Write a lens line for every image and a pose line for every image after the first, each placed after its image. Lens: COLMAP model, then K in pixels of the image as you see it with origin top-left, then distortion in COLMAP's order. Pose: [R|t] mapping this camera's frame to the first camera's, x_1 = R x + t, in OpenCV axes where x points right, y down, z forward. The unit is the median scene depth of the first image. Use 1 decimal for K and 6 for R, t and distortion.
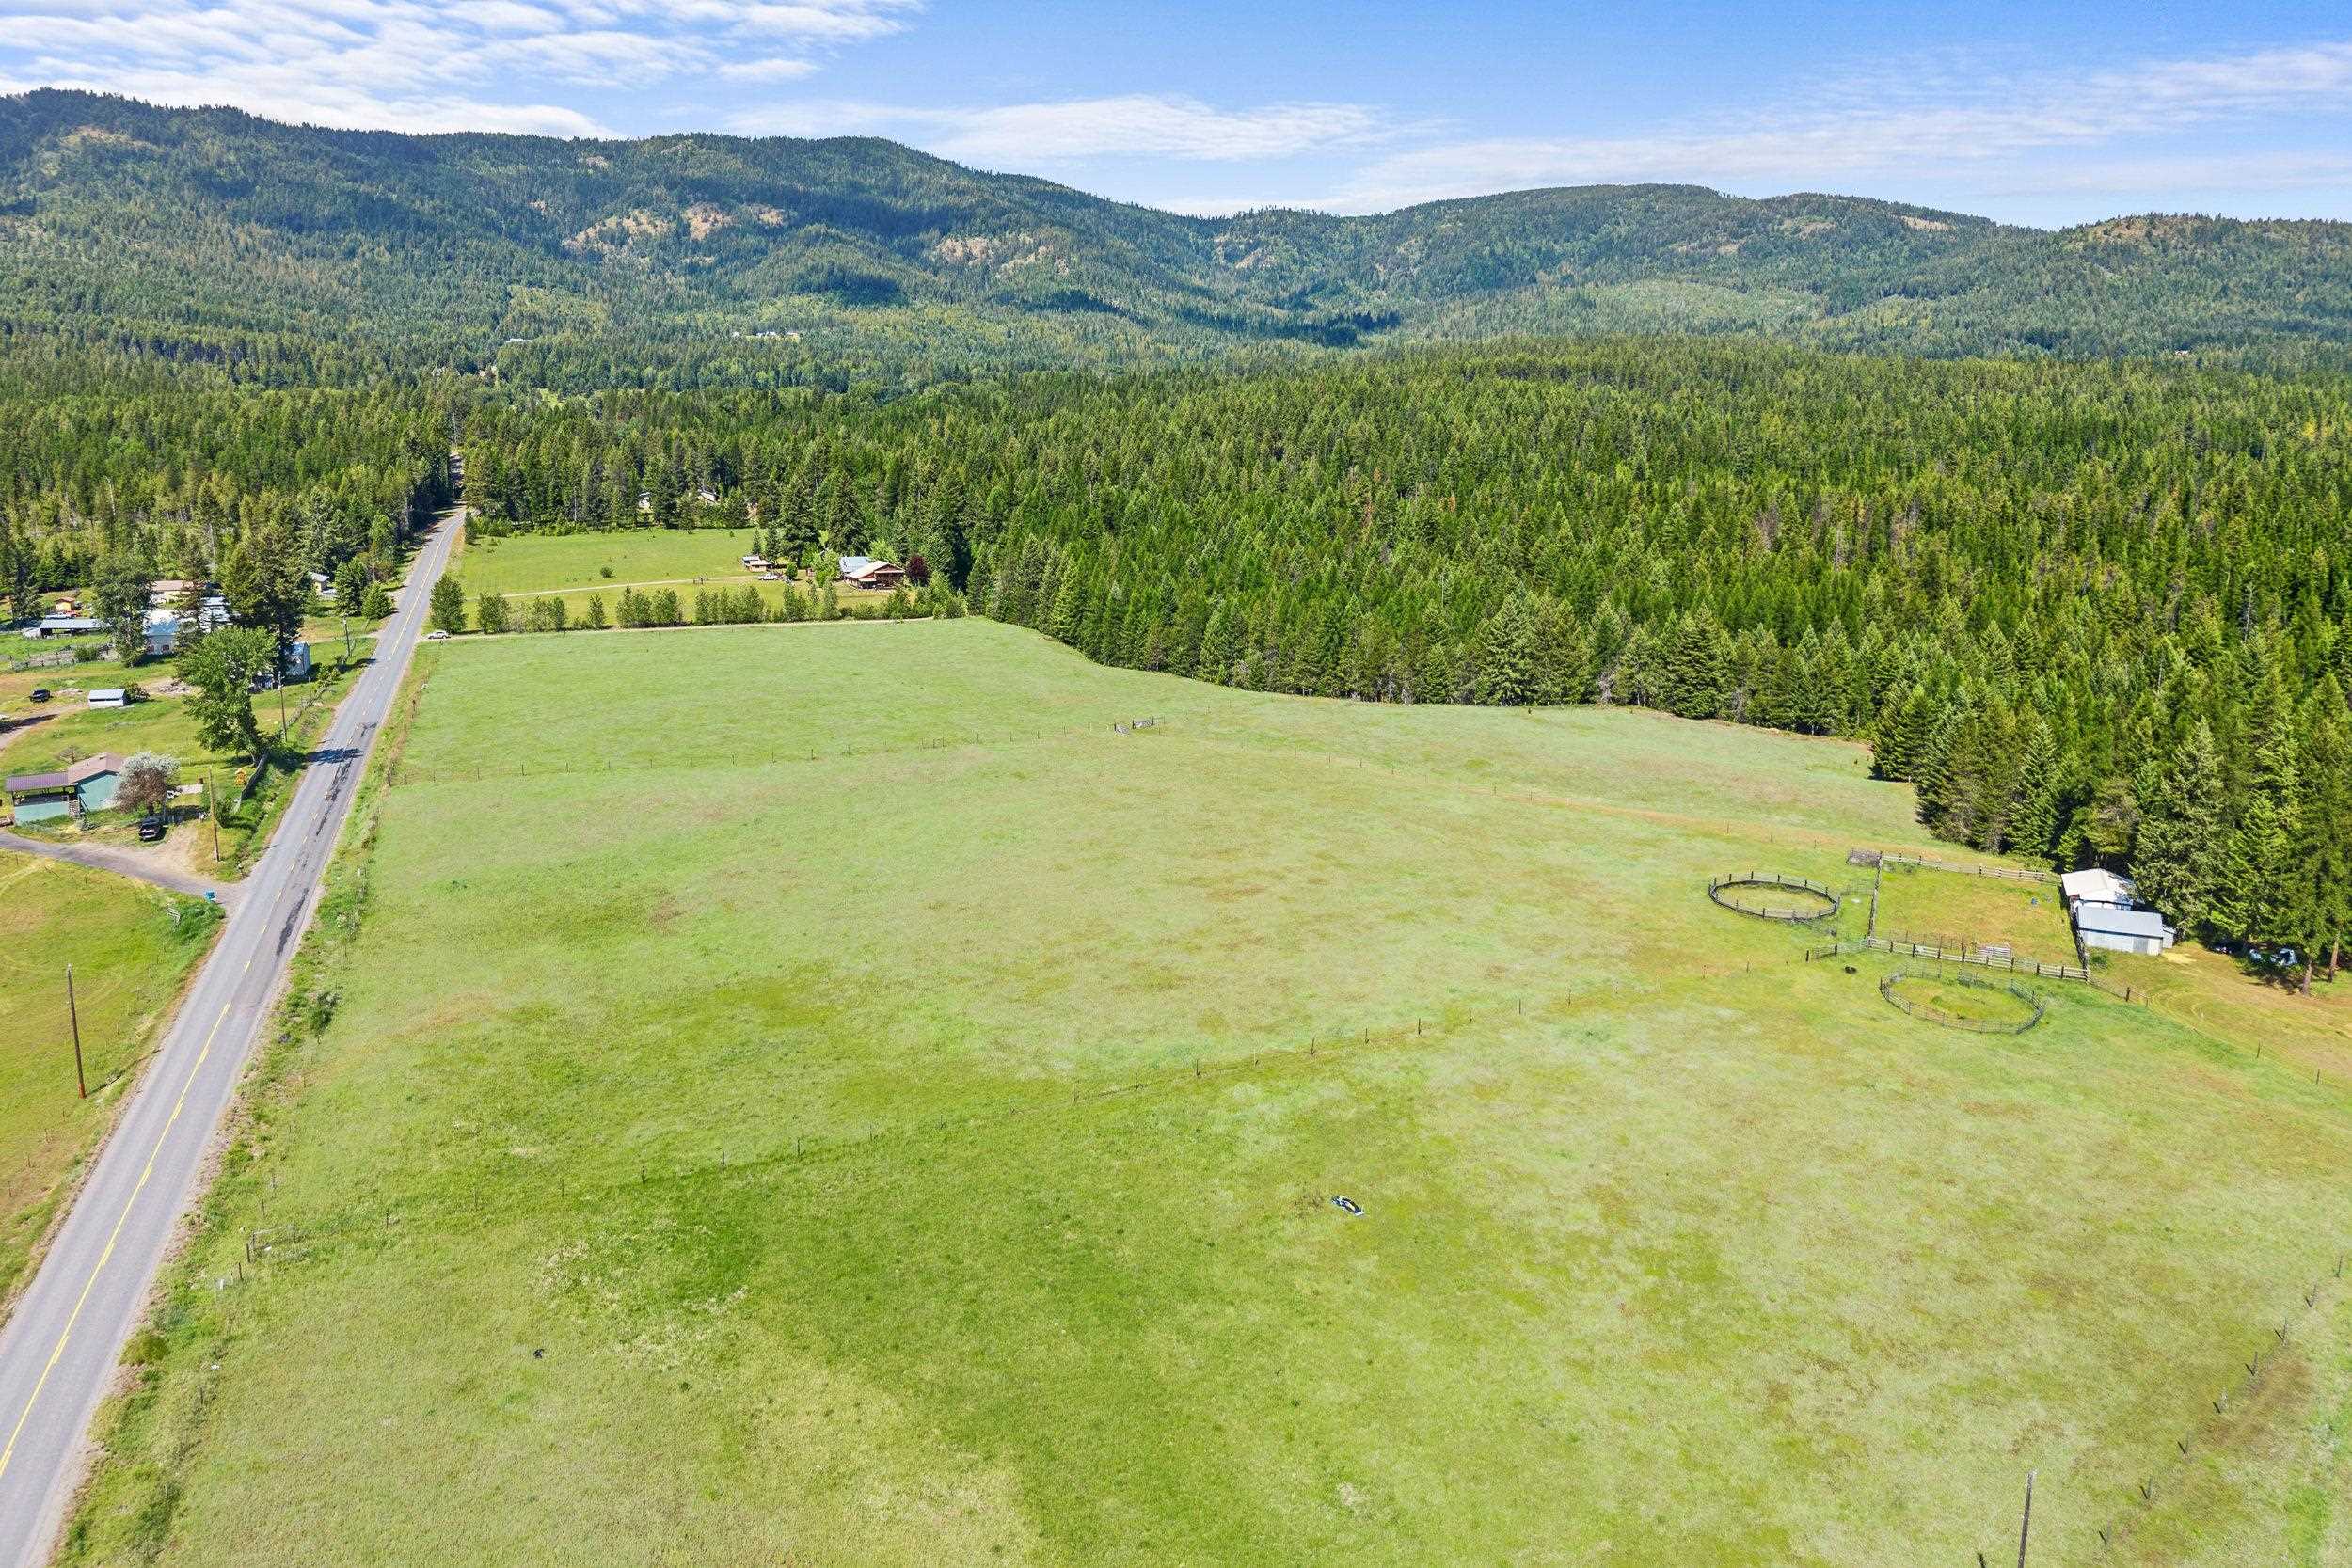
lens RADIAL K [[1570.5, 0, 1166.5], [0, 1570.5, 712.0], [0, 0, 1]] dist [0.002080, -0.007203]
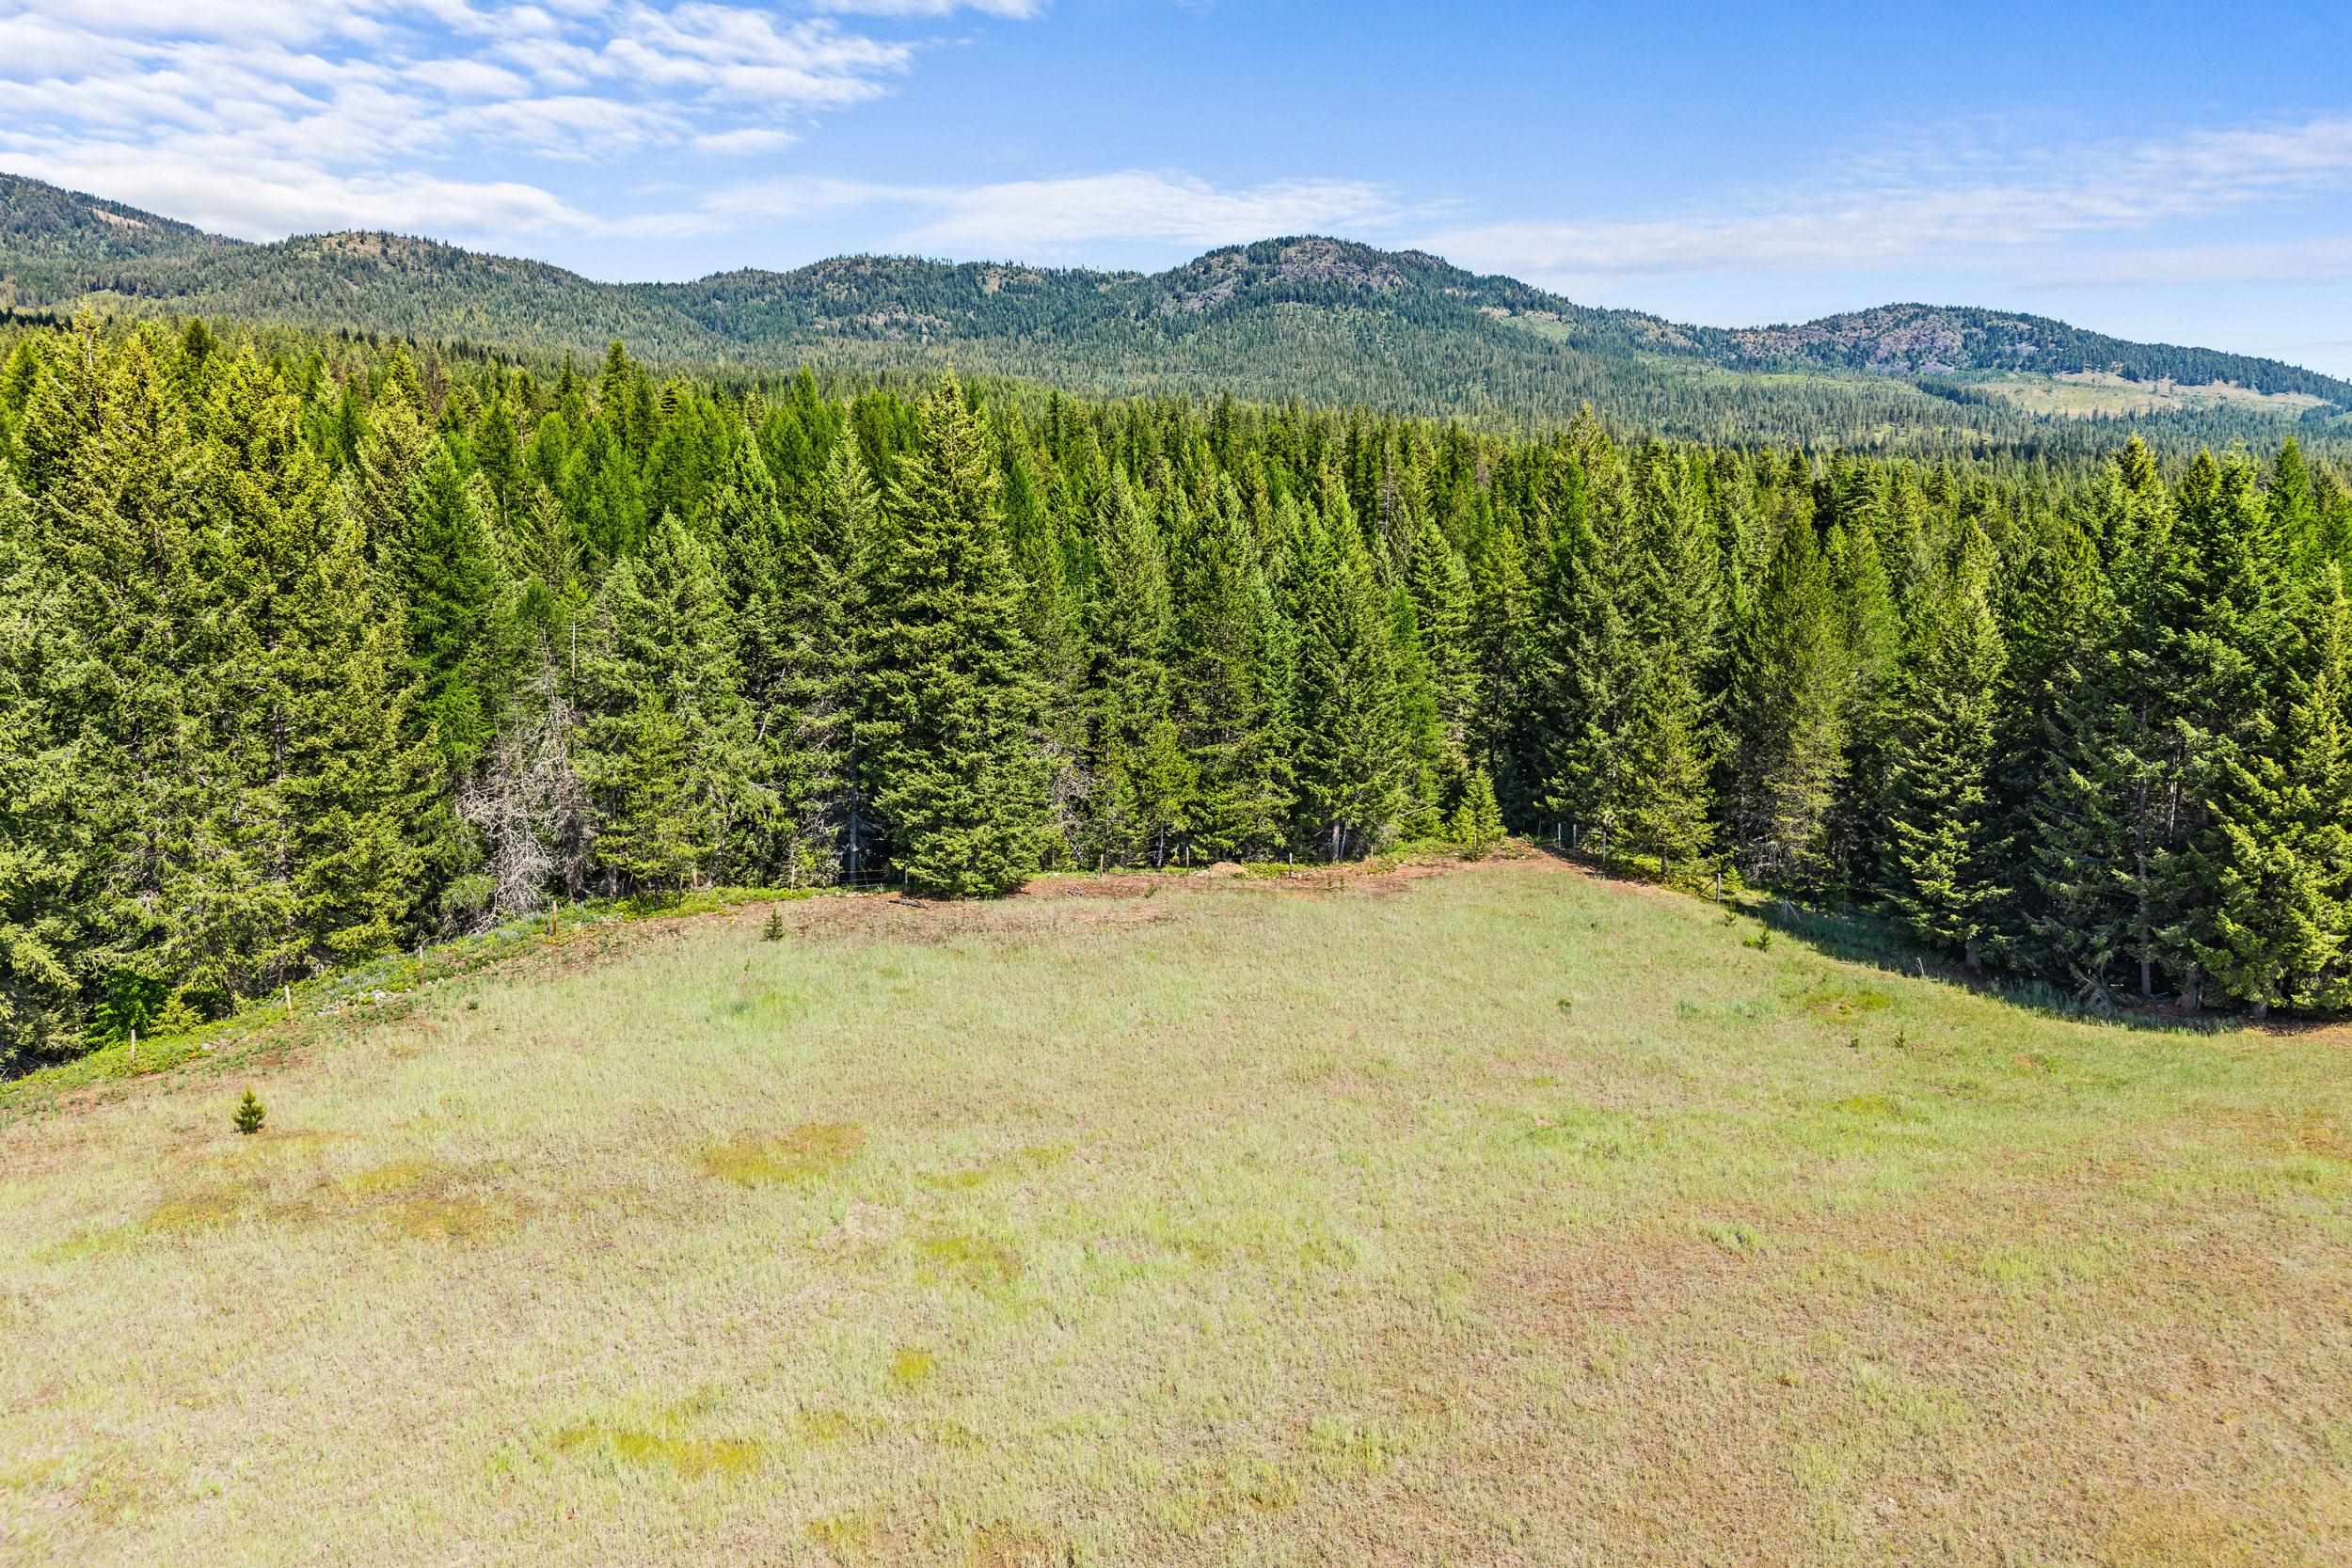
lens RADIAL K [[1561.9, 0, 1173.0], [0, 1561.9, 708.1], [0, 0, 1]] dist [0.030900, -0.043594]
pose [[0.512628, -0.119999, 0.850184, 0.021324], [0.149238, 0.987566, 0.049405, -0.003740], [-0.845542, 0.101554, 0.524162, 0.111926]]
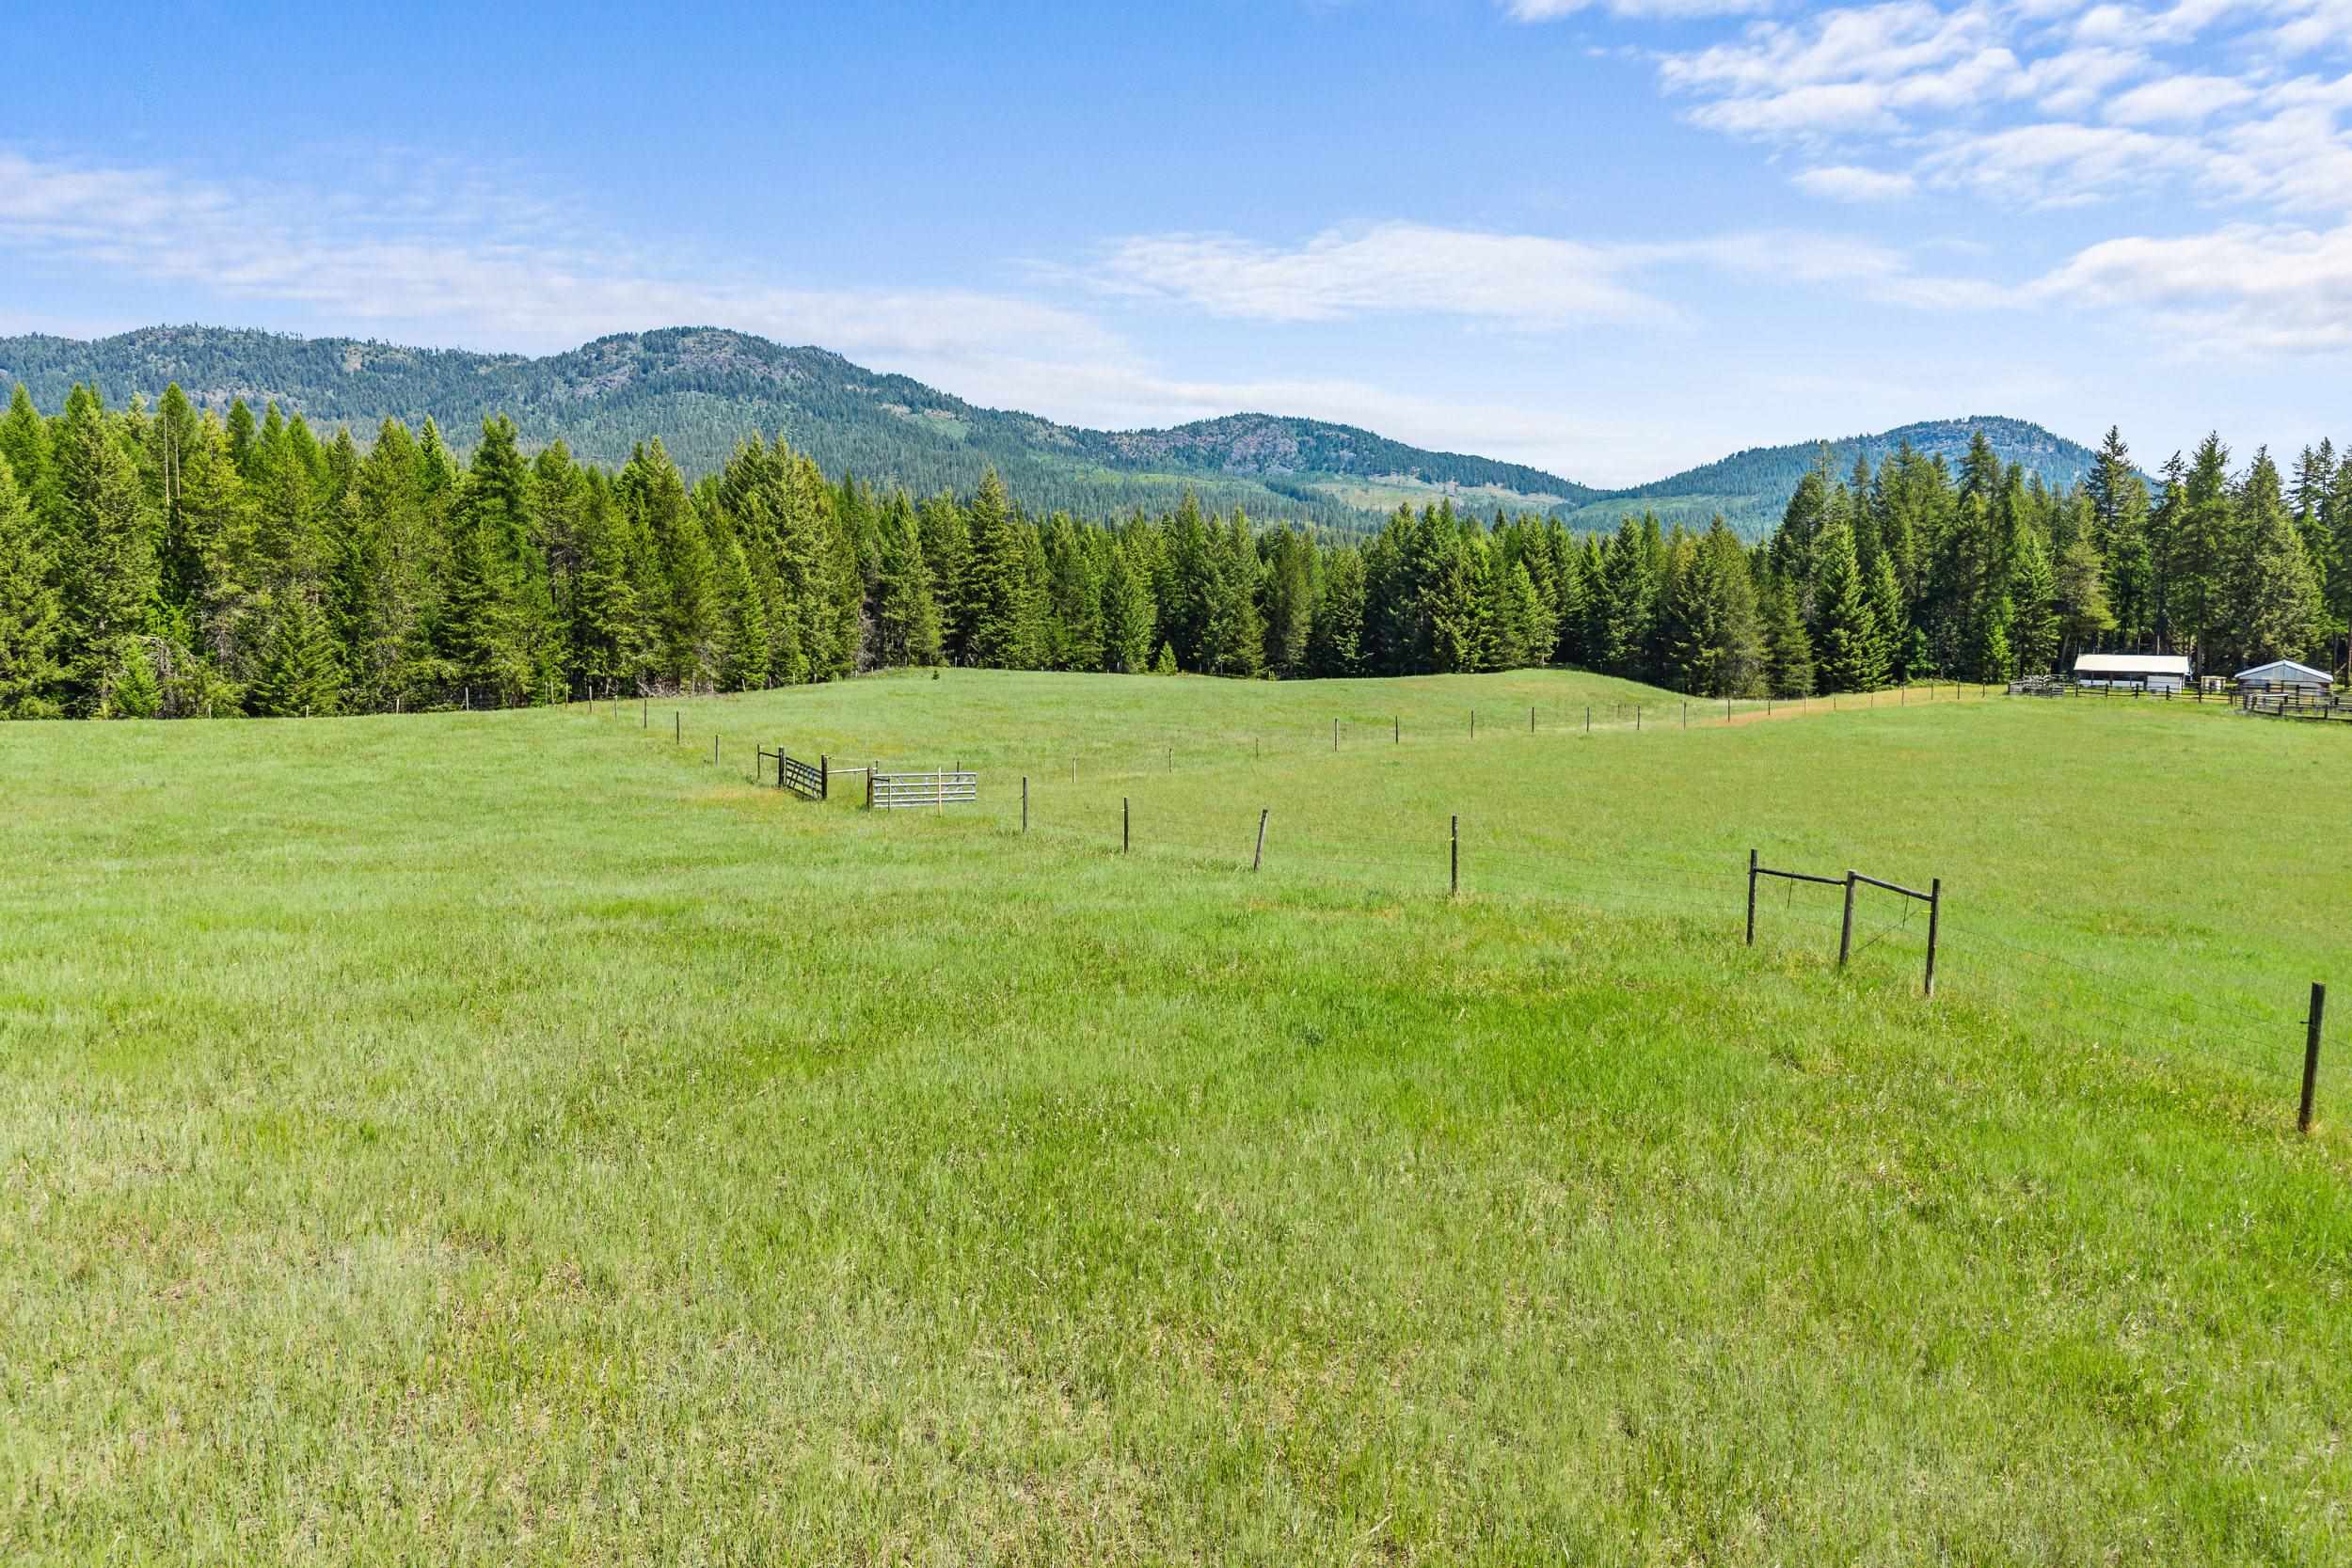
lens RADIAL K [[1562.2, 0, 1179.5], [0, 1562.2, 746.2], [0, 0, 1]] dist [0.064768, -0.109331]
pose [[0.154369, -0.108073, 0.982085, -0.027568], [0.182620, 0.979993, 0.079138, -0.000431], [-0.970989, 0.167132, 0.171017, 0.111070]]
